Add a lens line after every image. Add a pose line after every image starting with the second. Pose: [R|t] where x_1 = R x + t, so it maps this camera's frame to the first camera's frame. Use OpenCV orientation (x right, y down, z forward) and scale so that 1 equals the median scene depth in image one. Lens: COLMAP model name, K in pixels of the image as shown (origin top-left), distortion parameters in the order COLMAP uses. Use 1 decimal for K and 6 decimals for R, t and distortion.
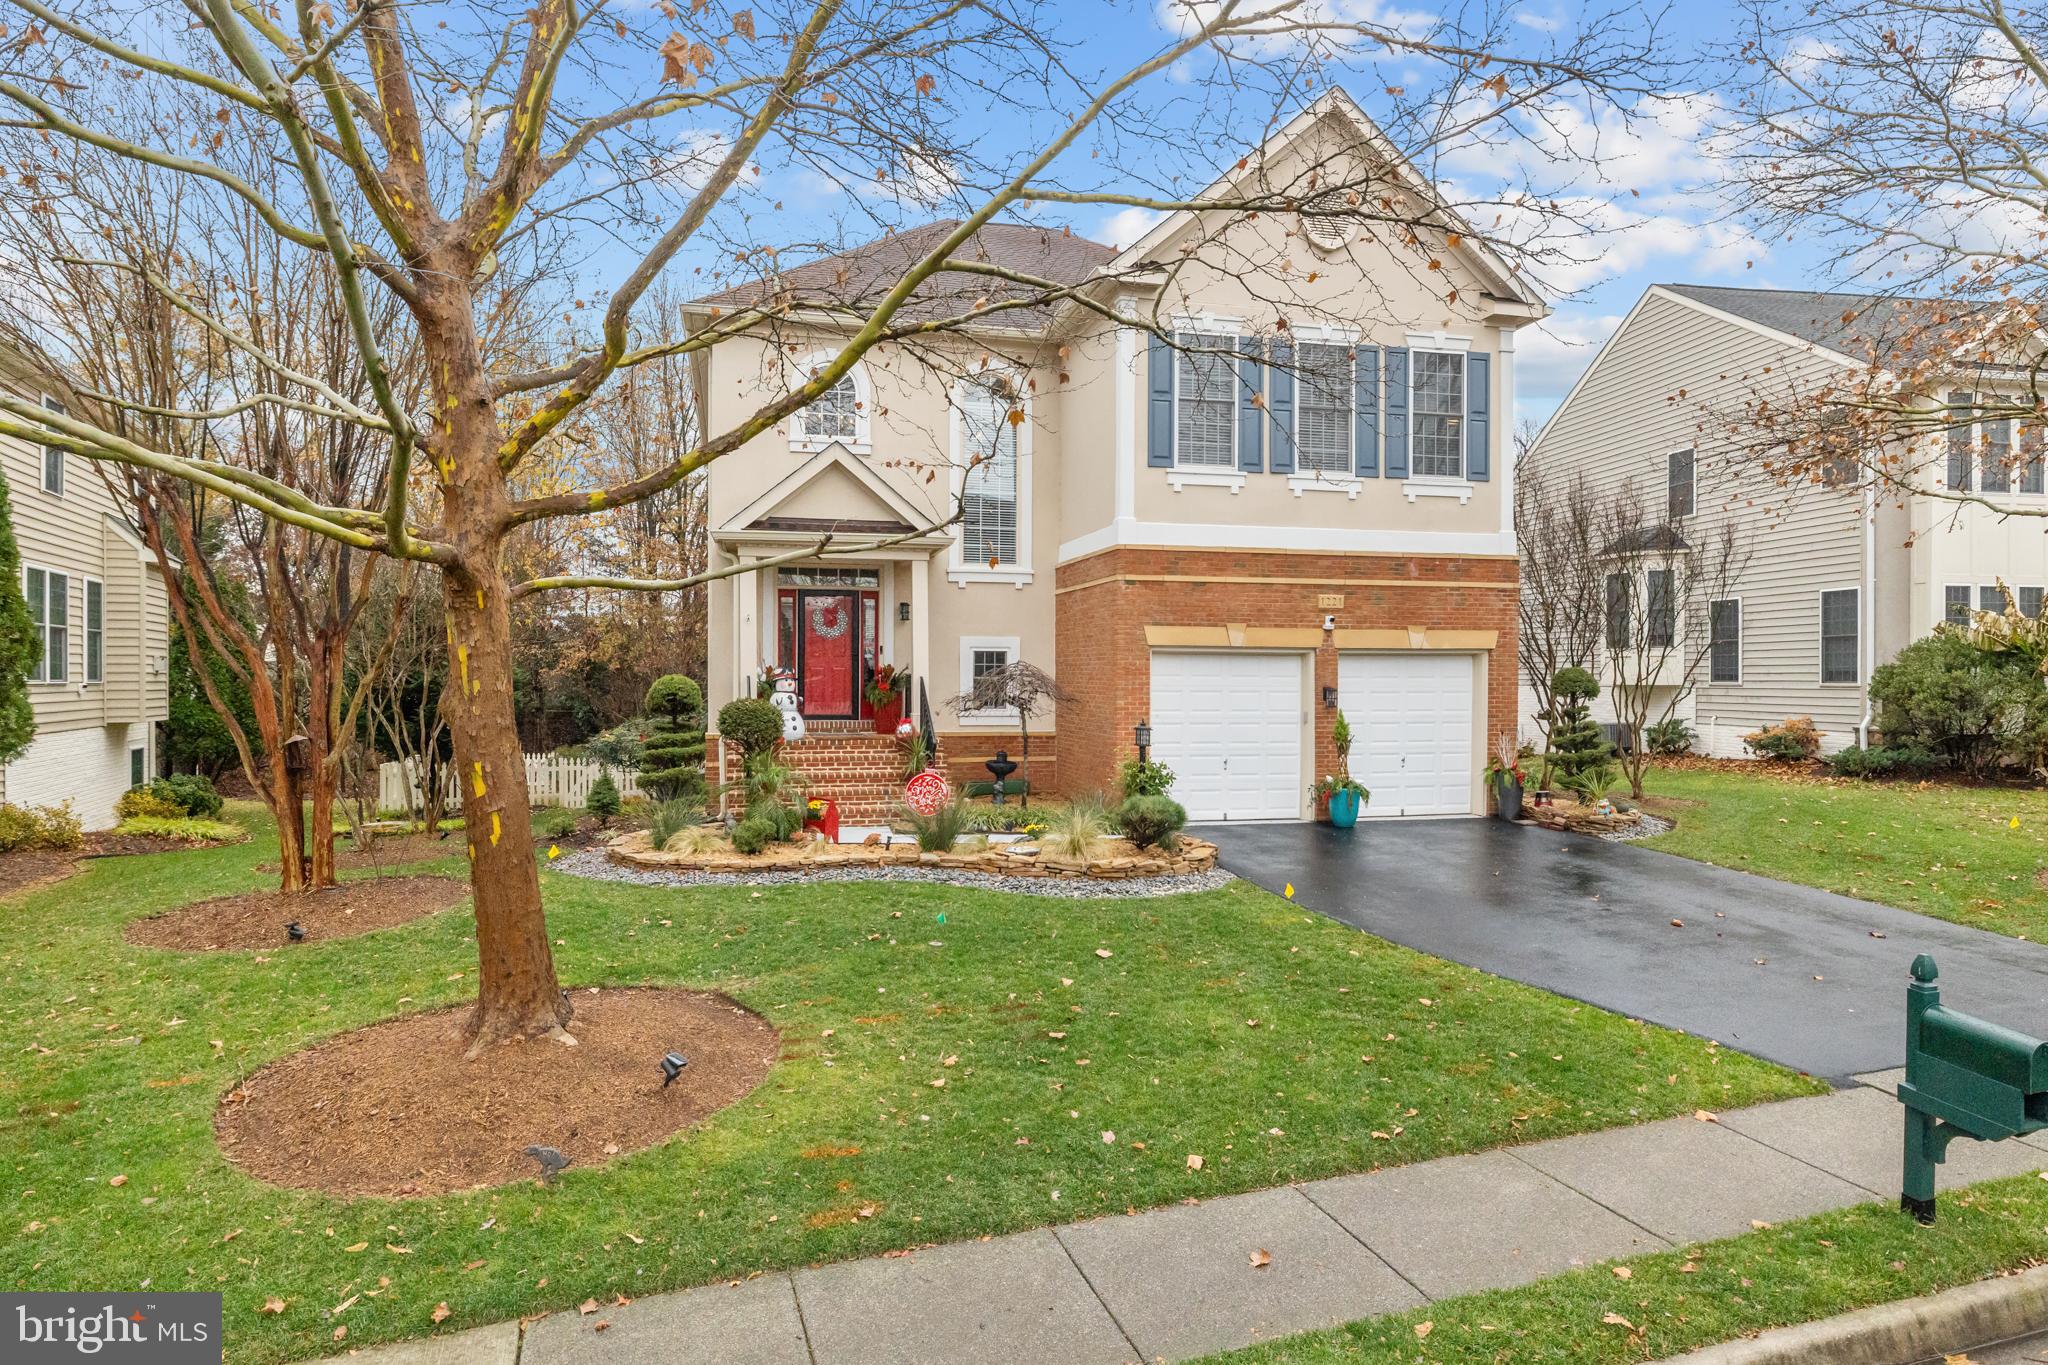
lens RADIAL K [[1141.6, 0, 1022.7], [0, 1141.6, 681.0], [0, 0, 1]] dist [0.001243, 0.001357]
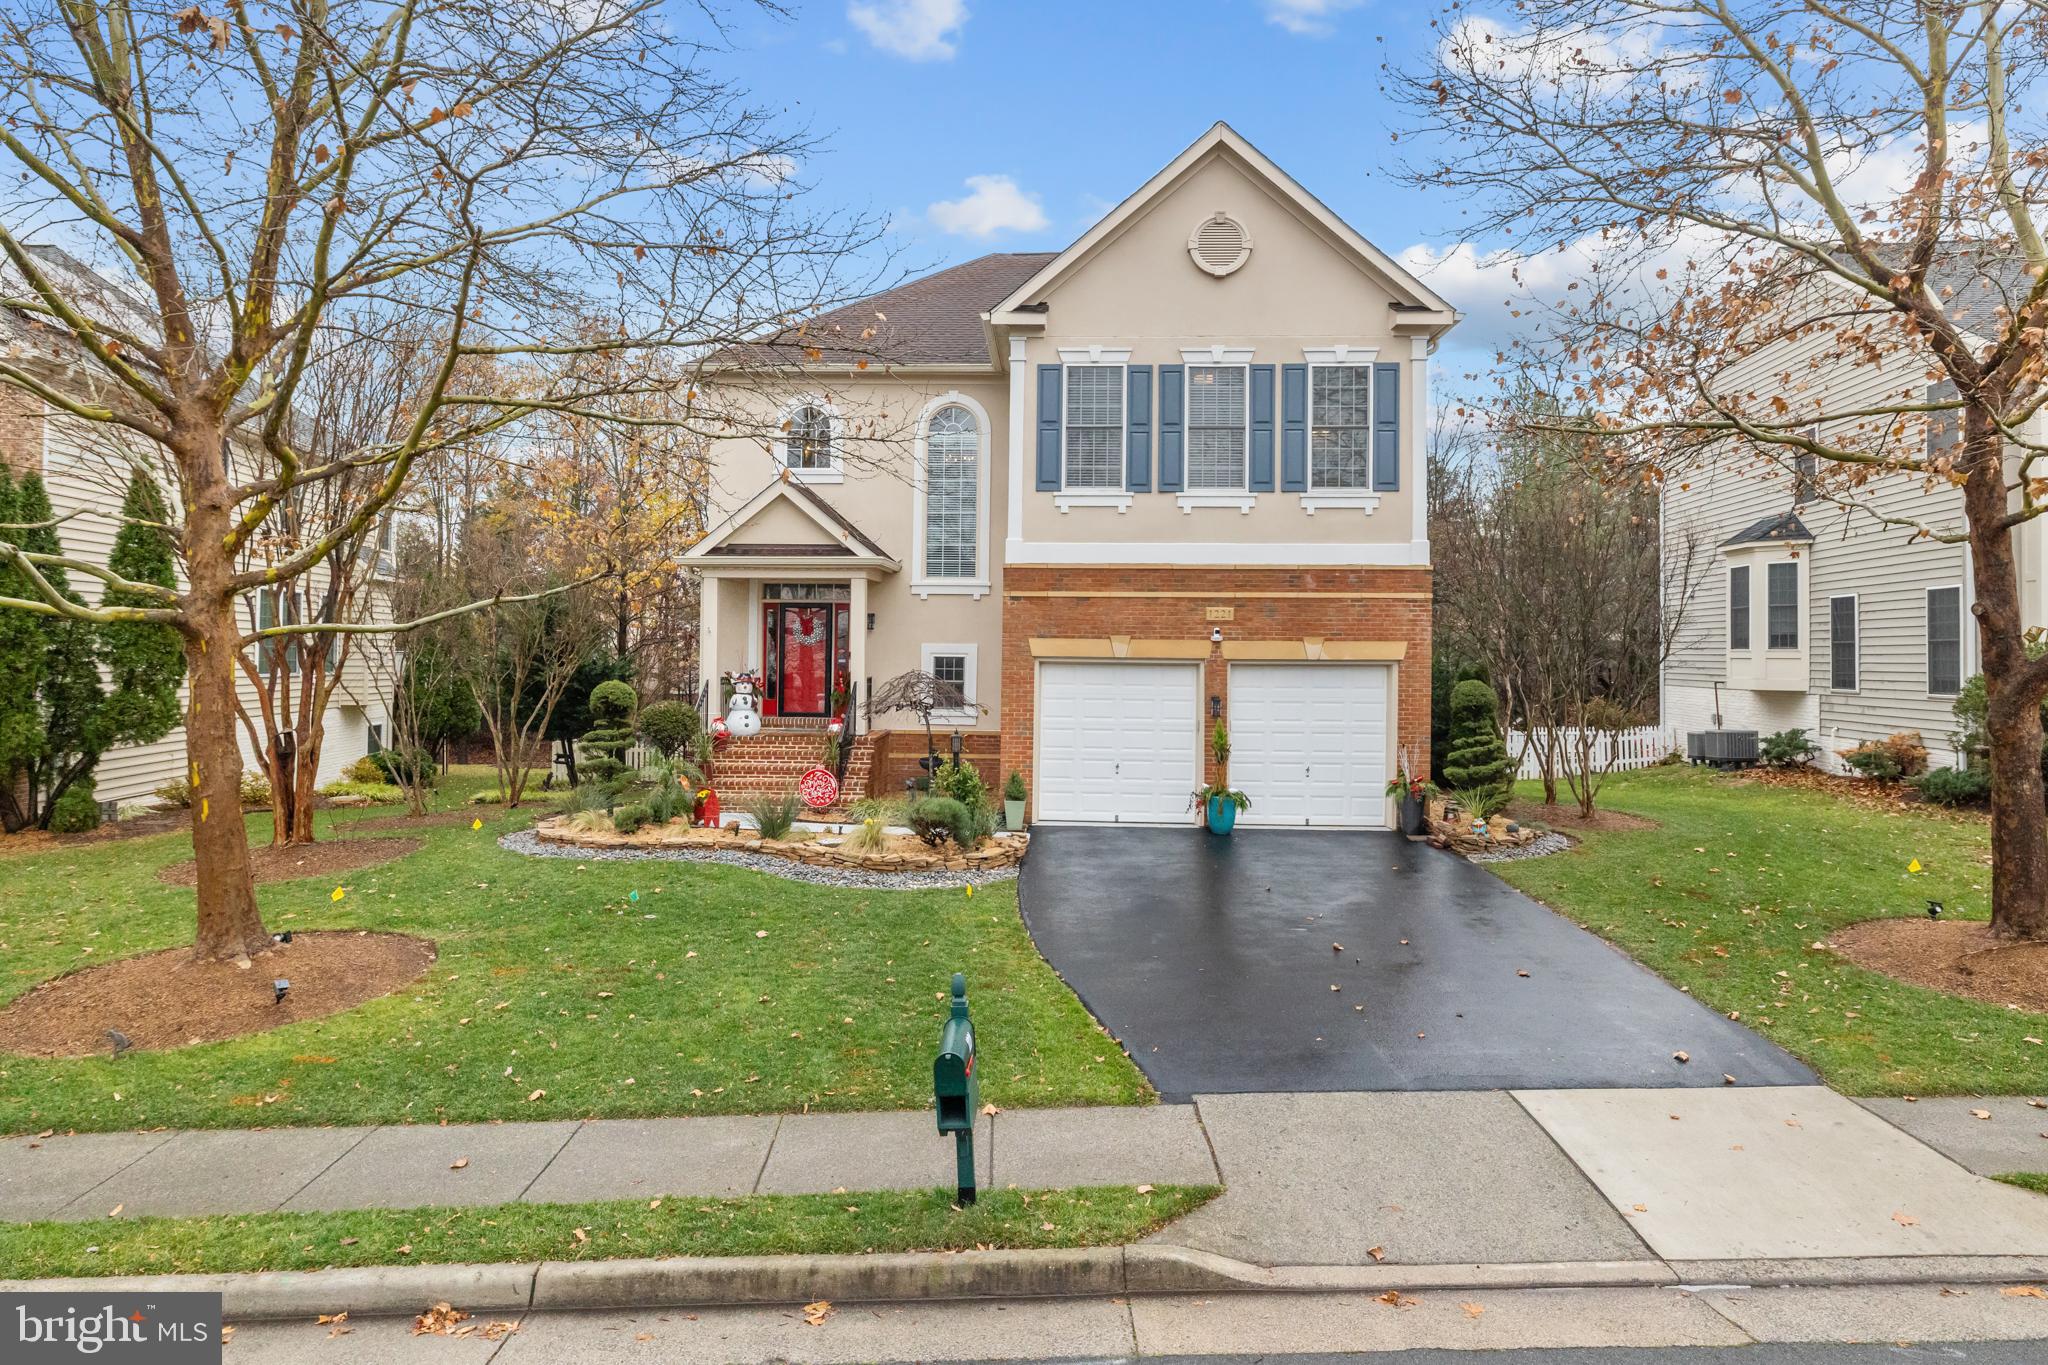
lens RADIAL K [[1132.0, 0, 1018.9], [0, 1132.0, 632.6], [0, 0, 1]] dist [-0.000718, -0.000071]
pose [[0.963818, 0.001057, -0.266560, 0.366370], [-0.007902, 0.999666, -0.024610, -0.026069], [0.266445, 0.025826, 0.963504, -0.034240]]
